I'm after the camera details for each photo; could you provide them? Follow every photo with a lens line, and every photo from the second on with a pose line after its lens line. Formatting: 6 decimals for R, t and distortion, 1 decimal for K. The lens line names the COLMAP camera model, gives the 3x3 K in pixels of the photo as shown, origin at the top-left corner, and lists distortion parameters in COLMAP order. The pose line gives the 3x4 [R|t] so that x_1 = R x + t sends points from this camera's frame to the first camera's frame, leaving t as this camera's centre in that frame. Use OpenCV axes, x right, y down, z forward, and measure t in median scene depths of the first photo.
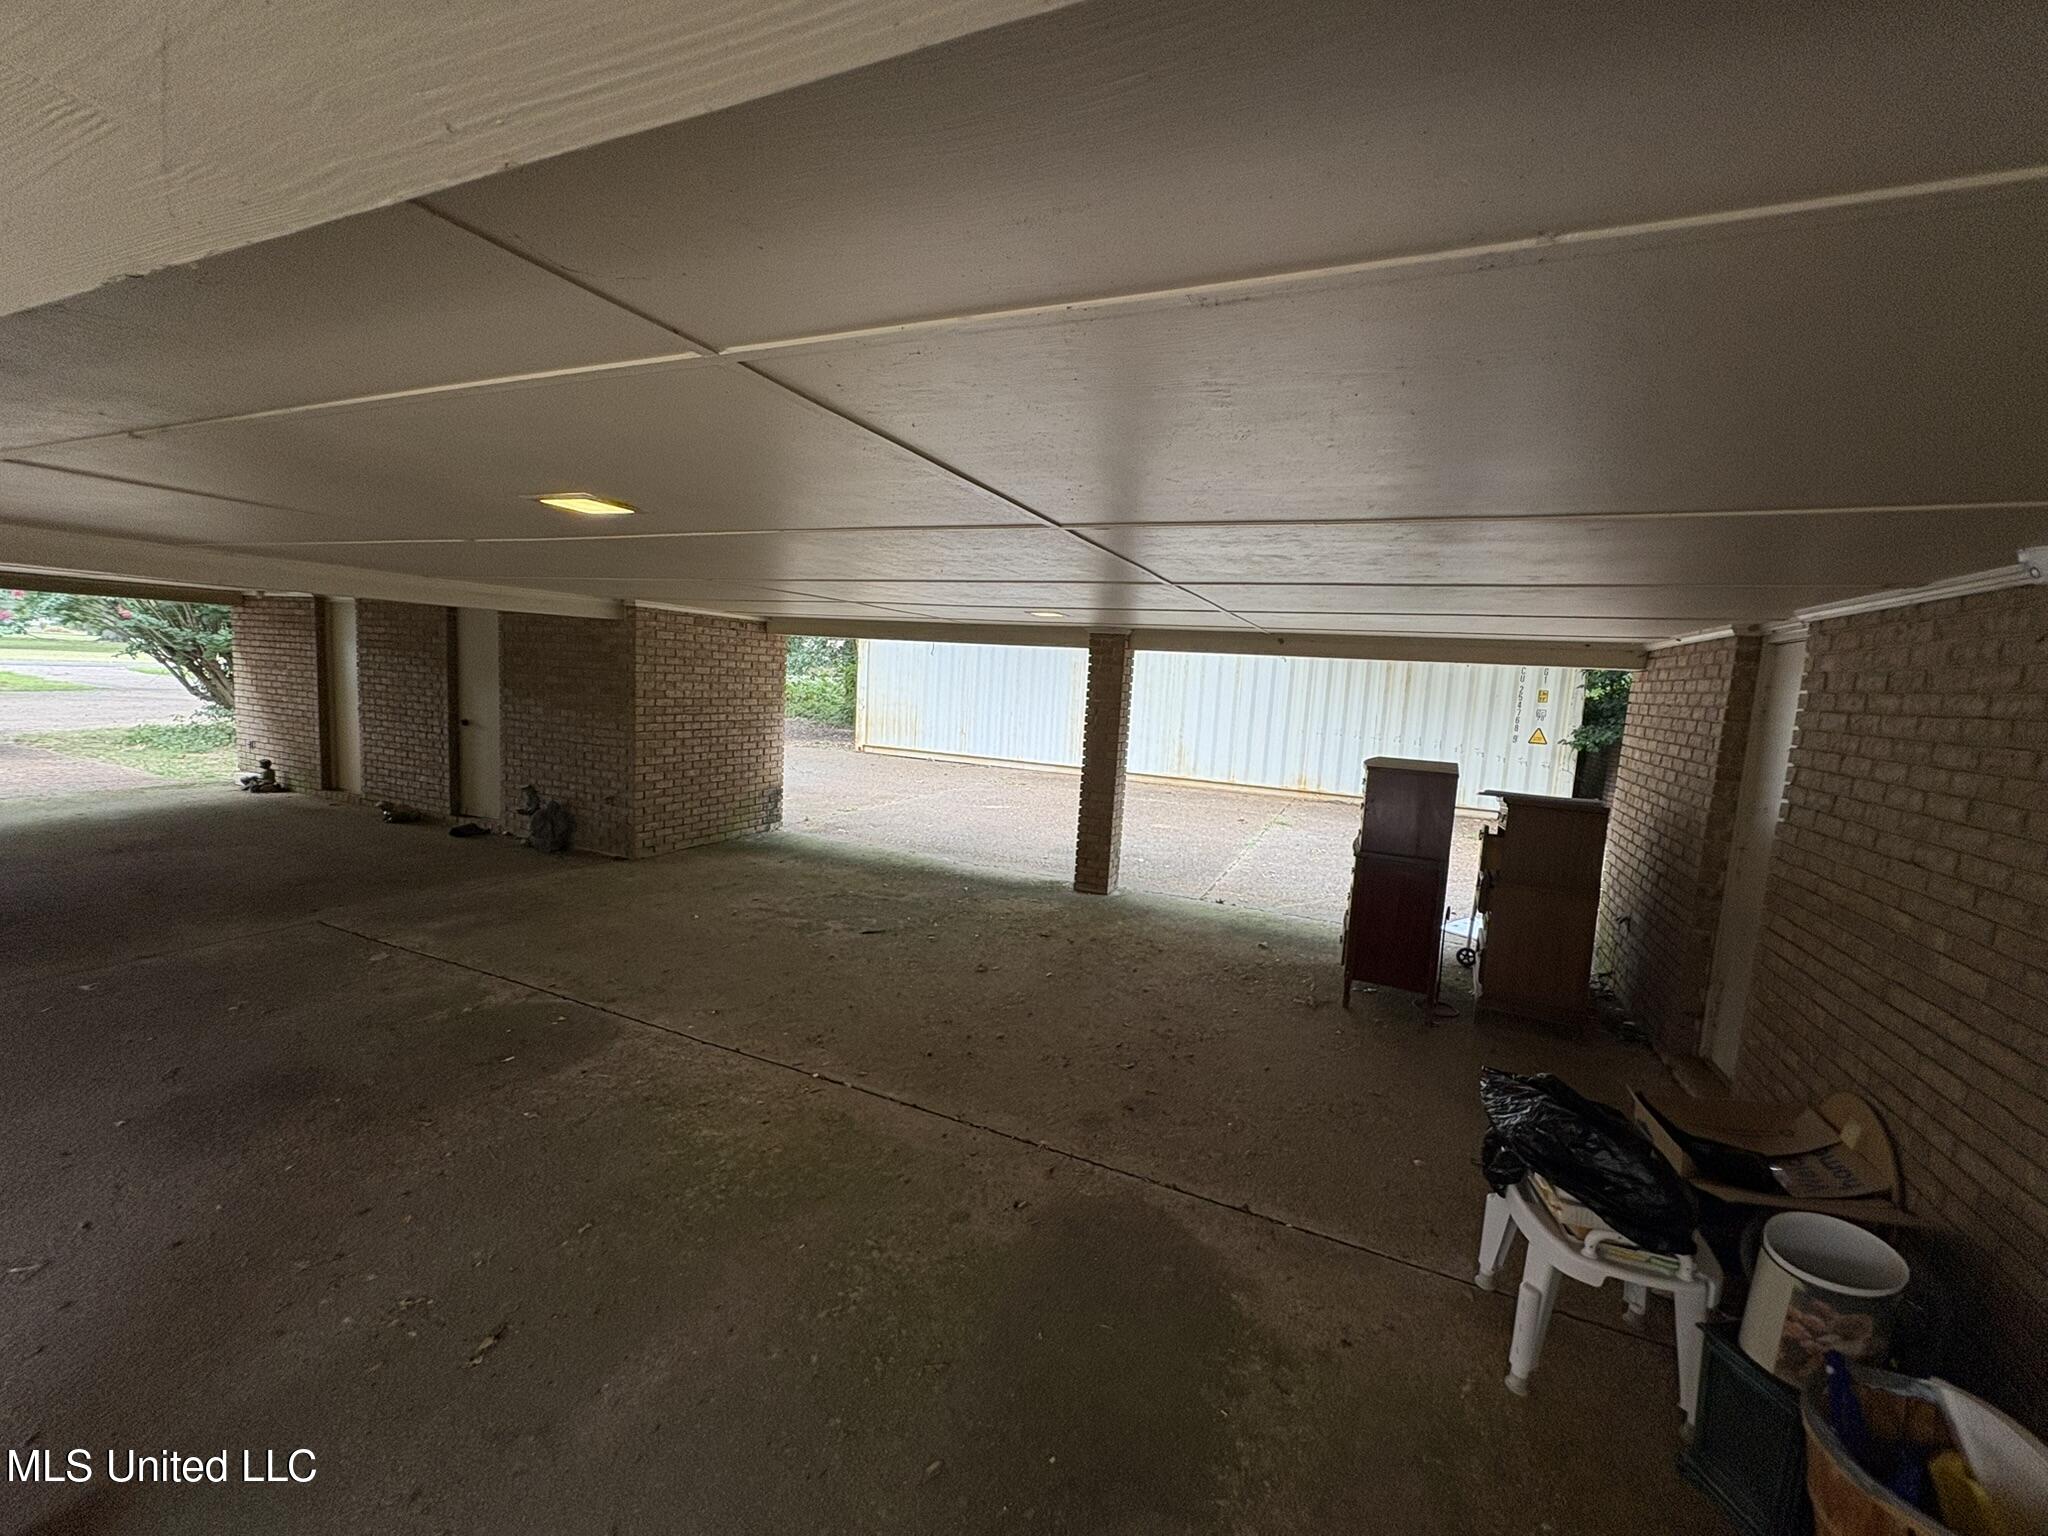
lens RADIAL K [[819.6, 0, 1024.0], [0, 819.6, 768.0], [0, 0, 1]] dist [0.001335, 0.000783]
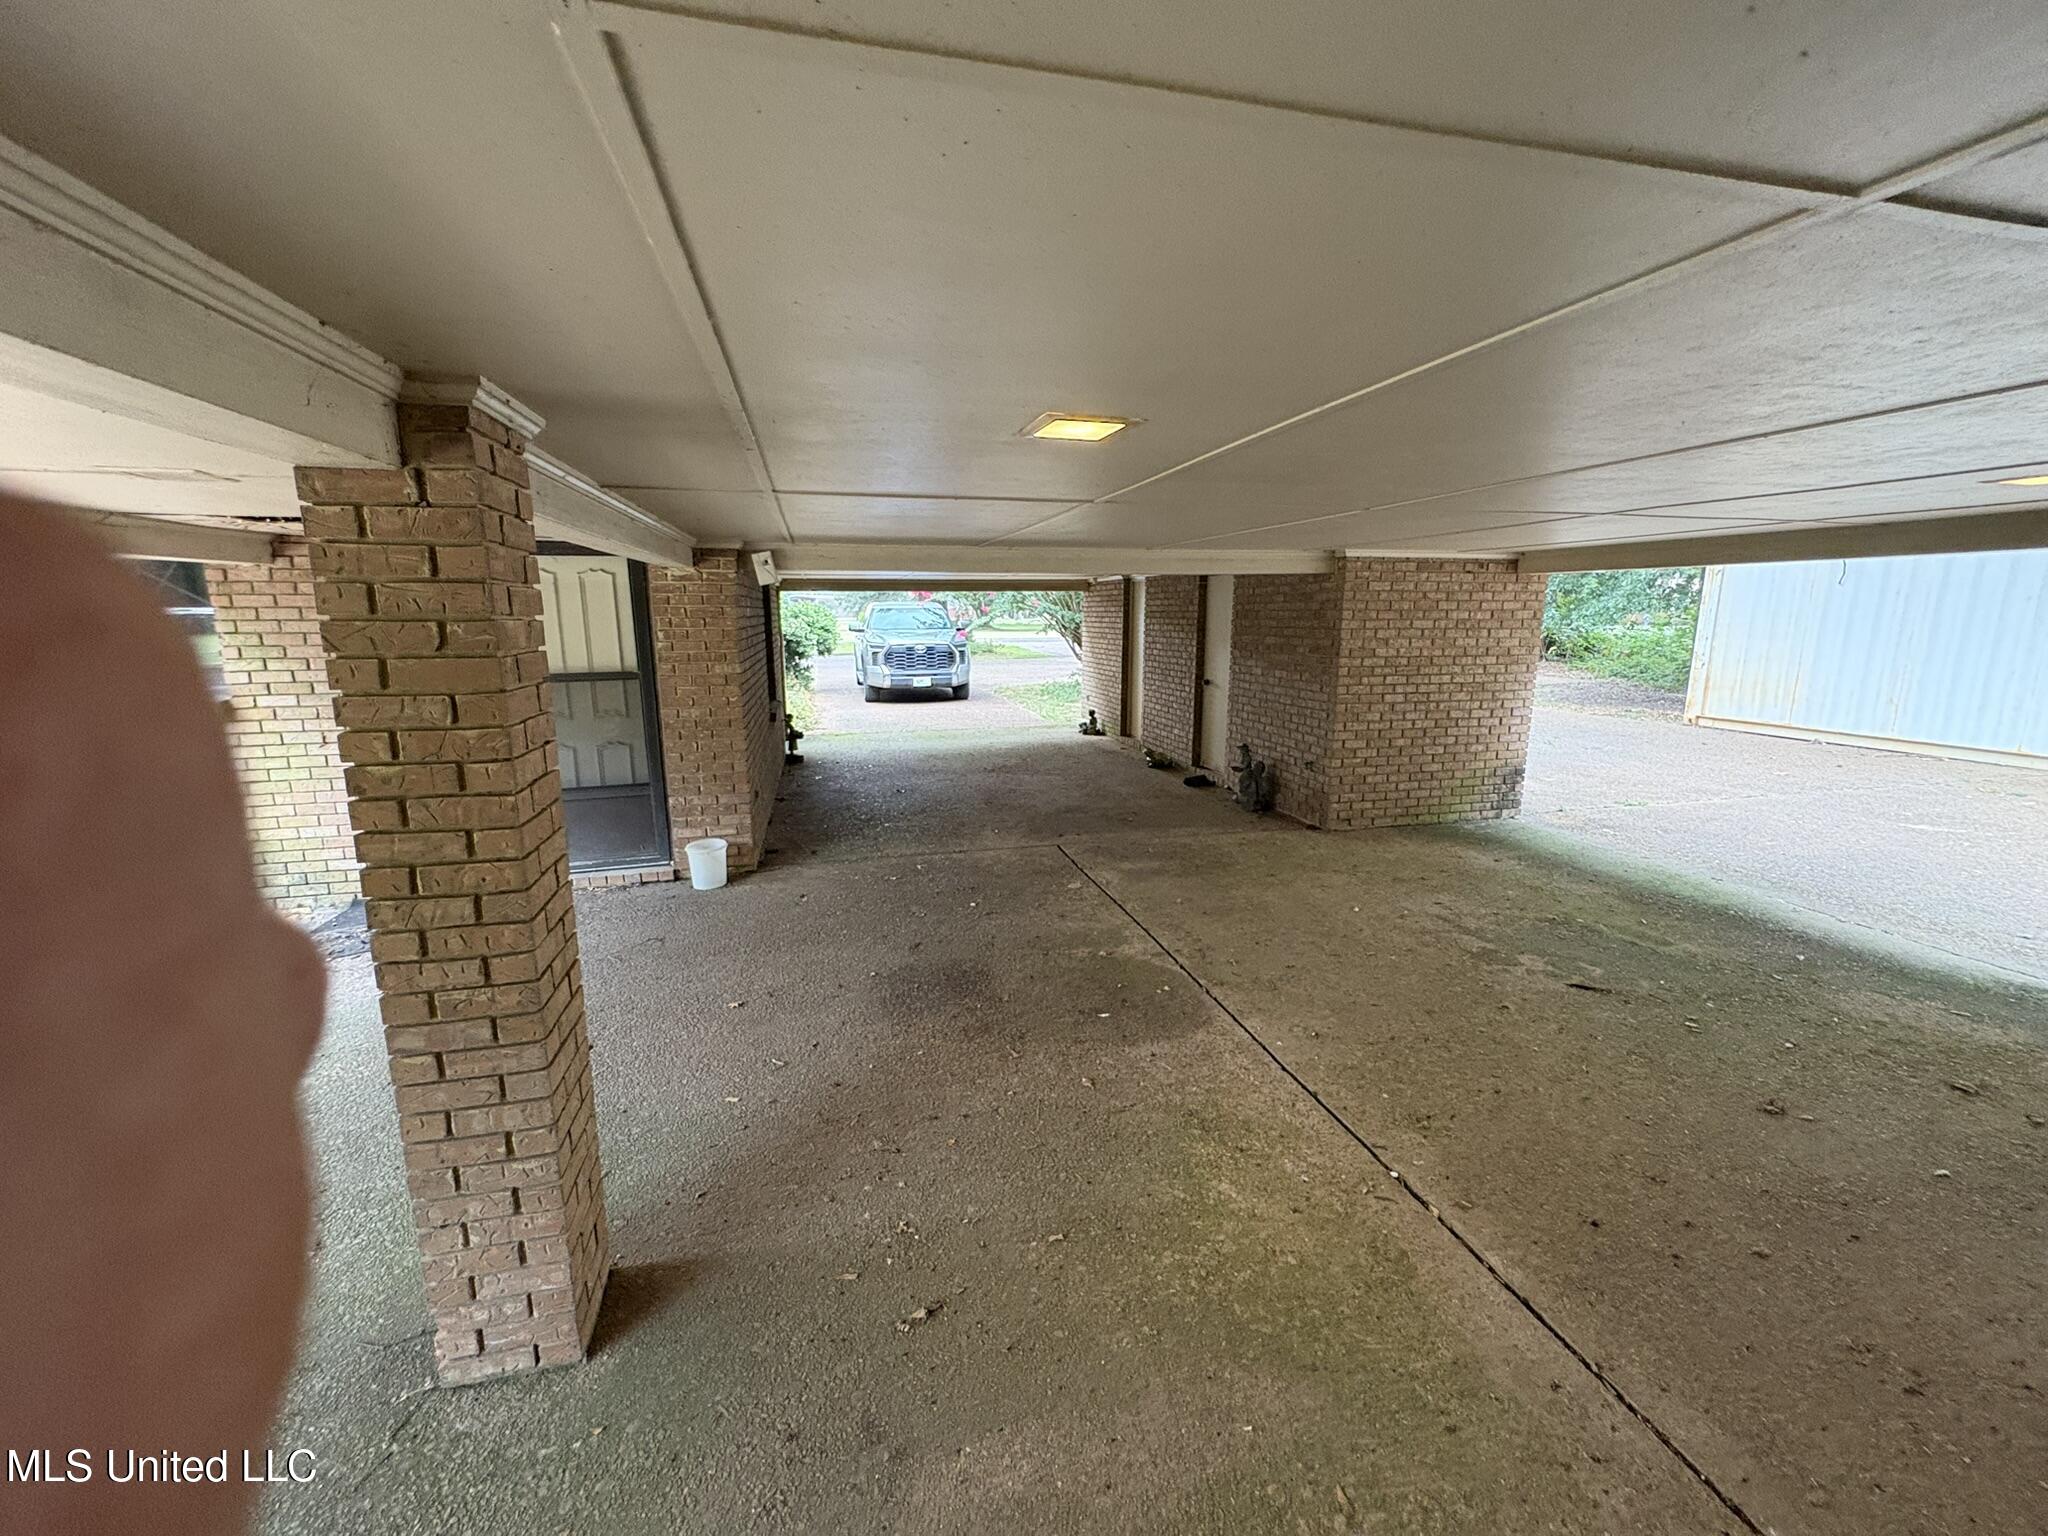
lens RADIAL K [[819.6, 0, 1024.0], [0, 819.6, 768.0], [0, 0, 1]] dist [0.001335, 0.000783]
pose [[0.612251, 0.091094, -0.785398, 0.042891], [-0.052064, 0.995830, 0.074916, -0.011775], [0.788947, -0.004977, 0.614441, 0.147148]]
